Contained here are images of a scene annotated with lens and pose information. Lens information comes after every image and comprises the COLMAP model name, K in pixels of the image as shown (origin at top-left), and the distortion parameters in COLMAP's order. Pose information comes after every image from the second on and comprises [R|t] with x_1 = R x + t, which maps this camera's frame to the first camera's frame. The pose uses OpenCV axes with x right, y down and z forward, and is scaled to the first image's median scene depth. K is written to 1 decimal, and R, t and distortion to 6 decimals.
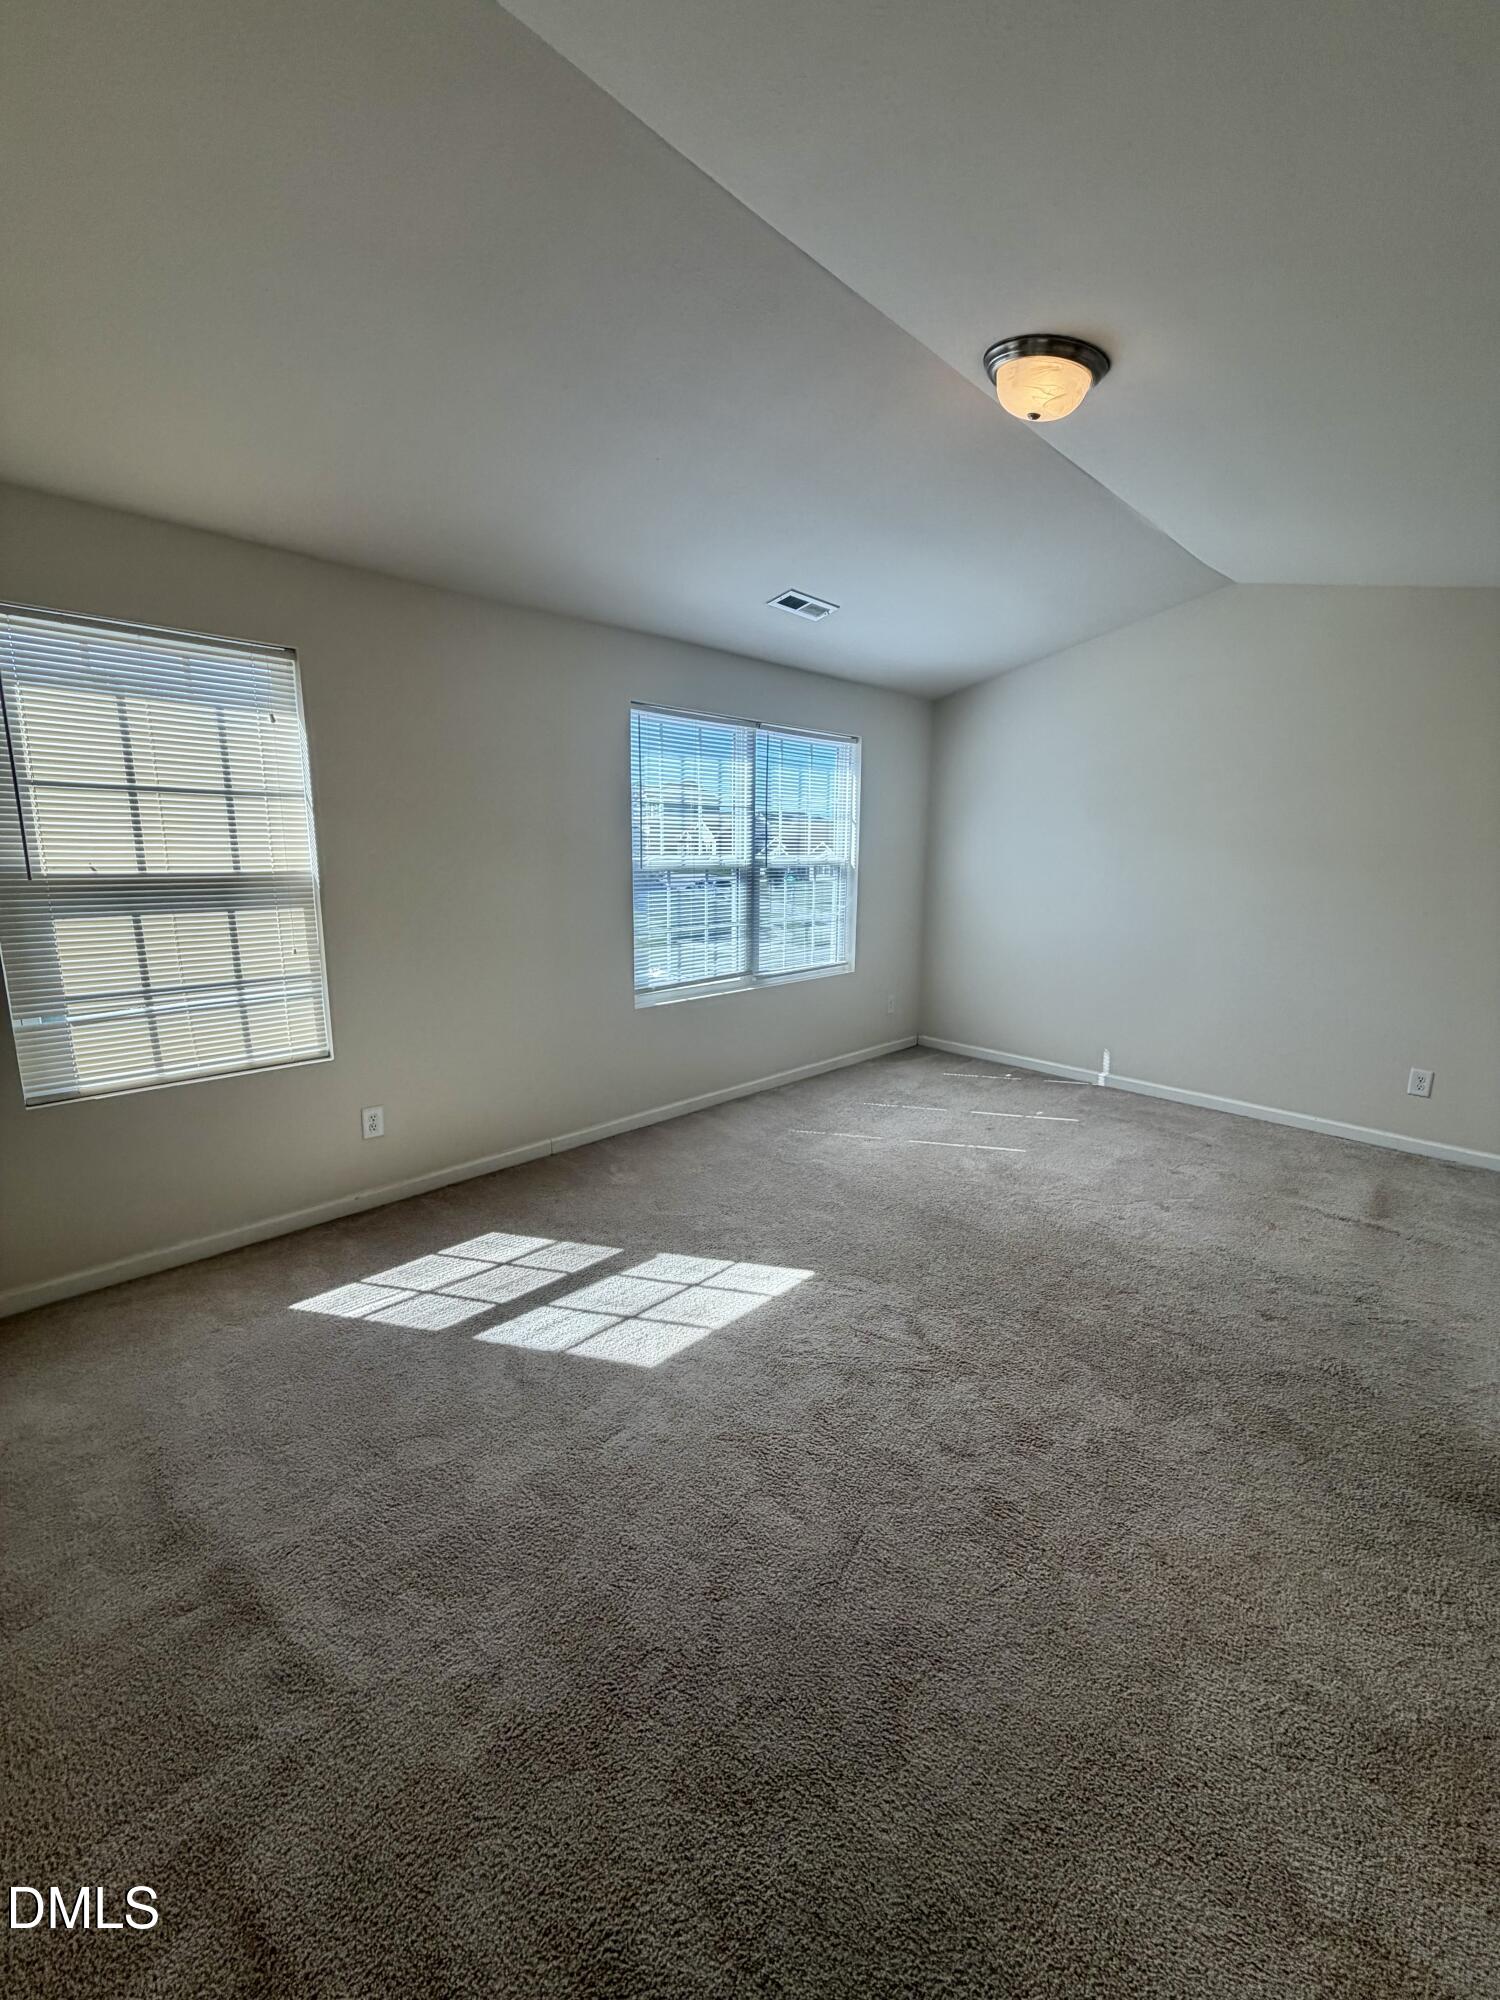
lens RADIAL K [[798.6, 0, 758.9], [0, 798.6, 998.6], [0, 0, 1]] dist [0.002813, -0.001063]
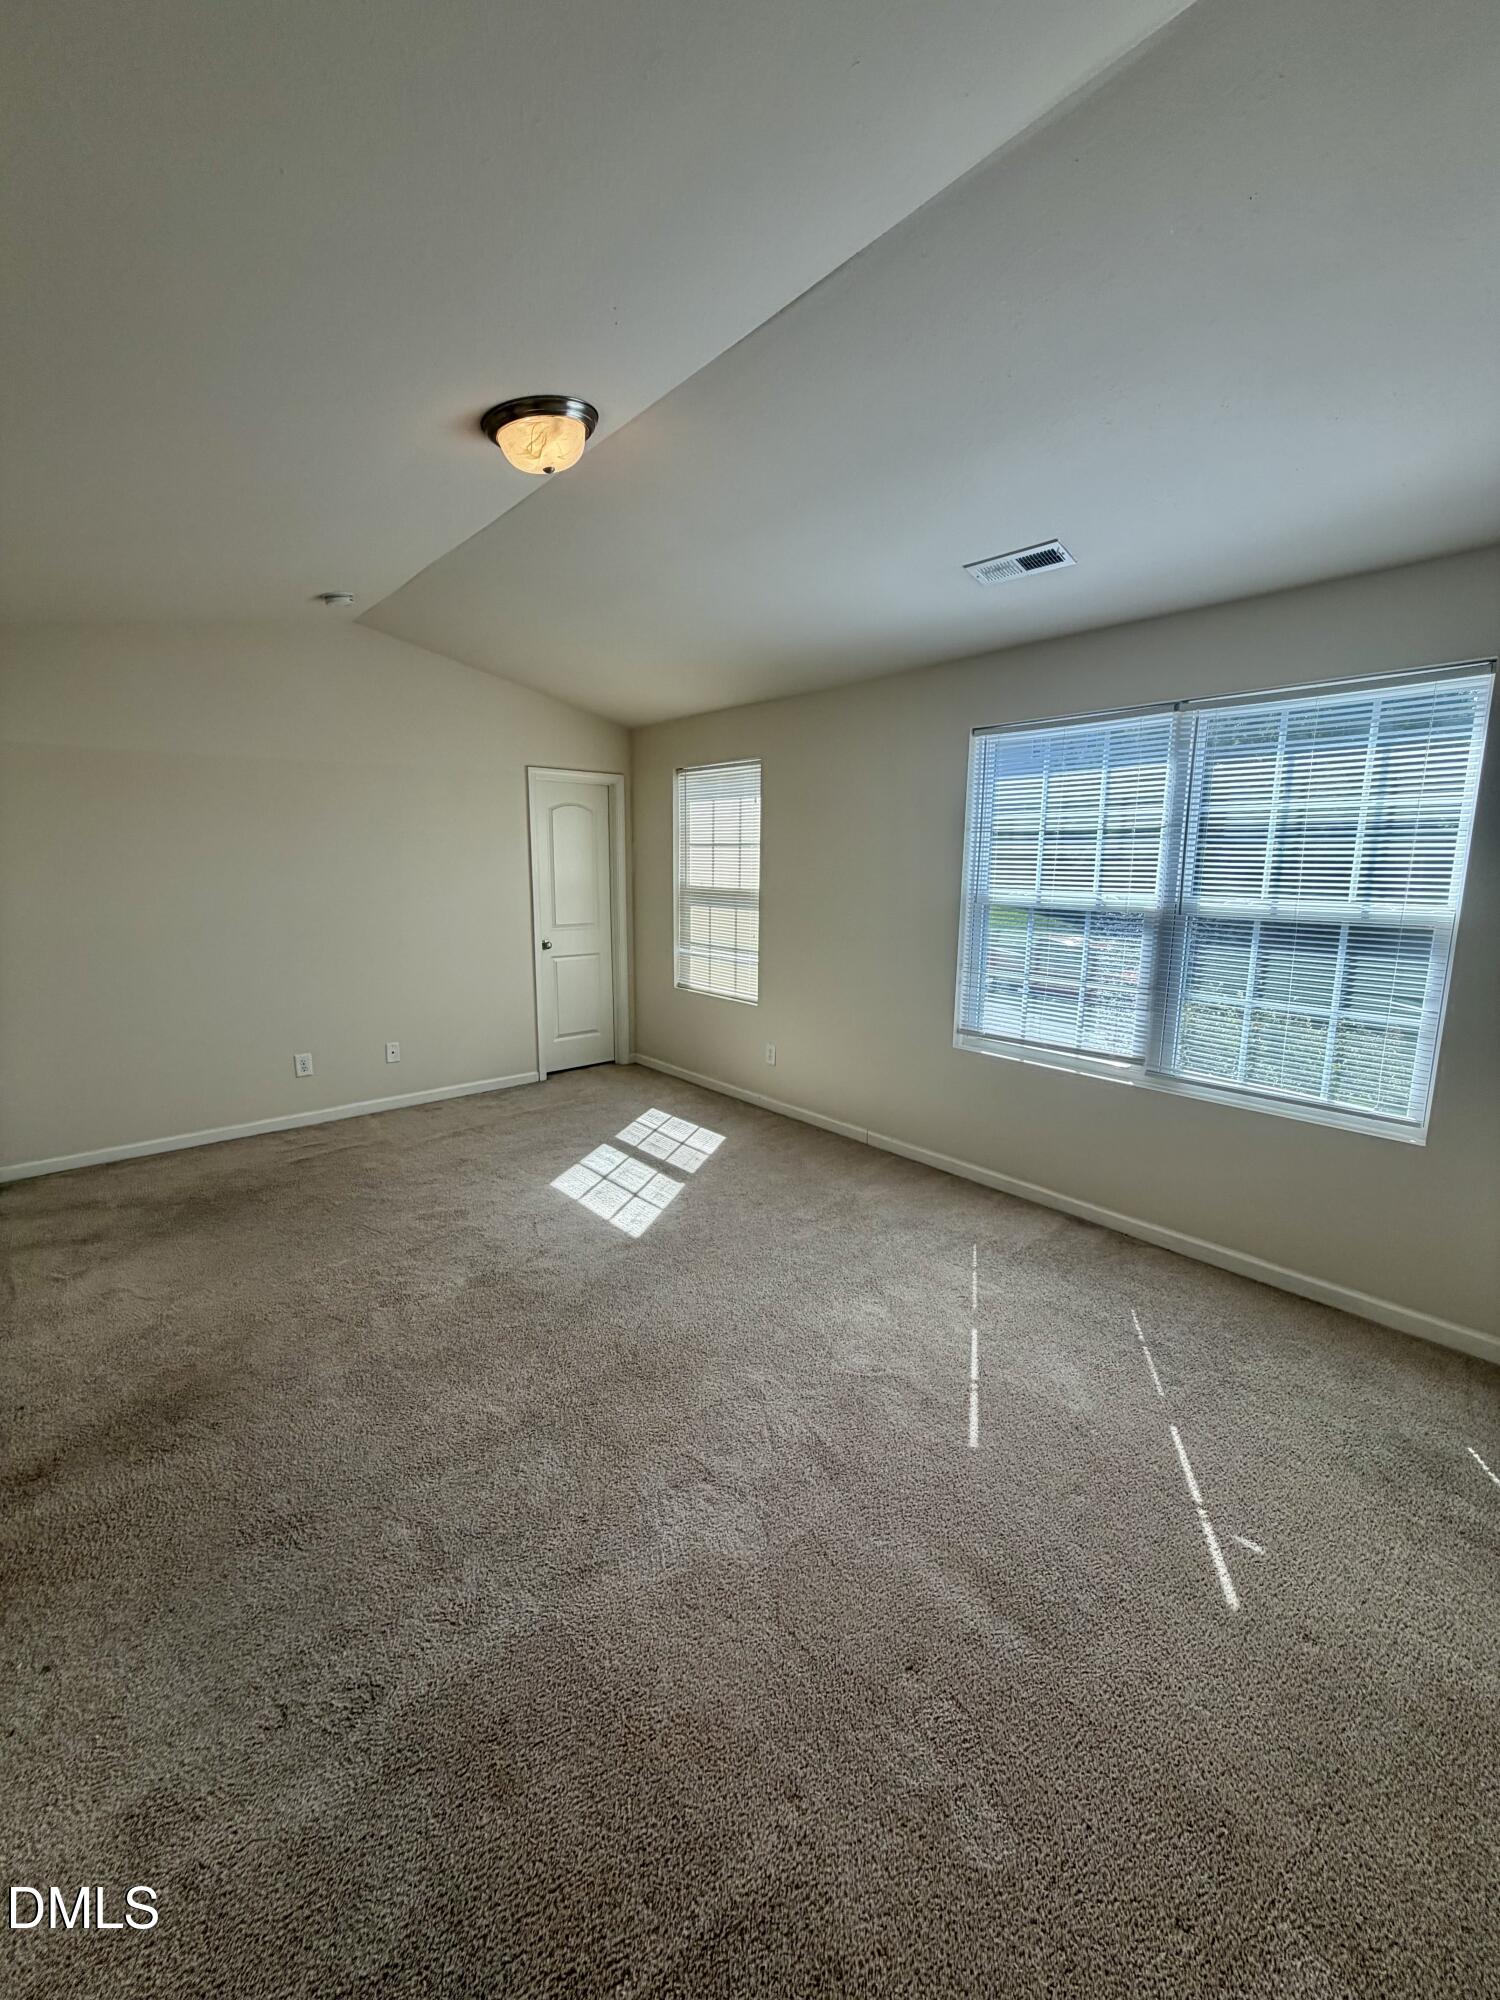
lens RADIAL K [[798.6, 0, 753.5], [0, 798.6, 999.1], [0, 0, 1]] dist [0.002813, -0.001063]
pose [[-0.063166, 0.150809, -0.986543, 0.858010], [-0.212146, 0.963896, 0.160931, -0.157270], [0.975194, 0.219456, -0.028892, 0.842422]]
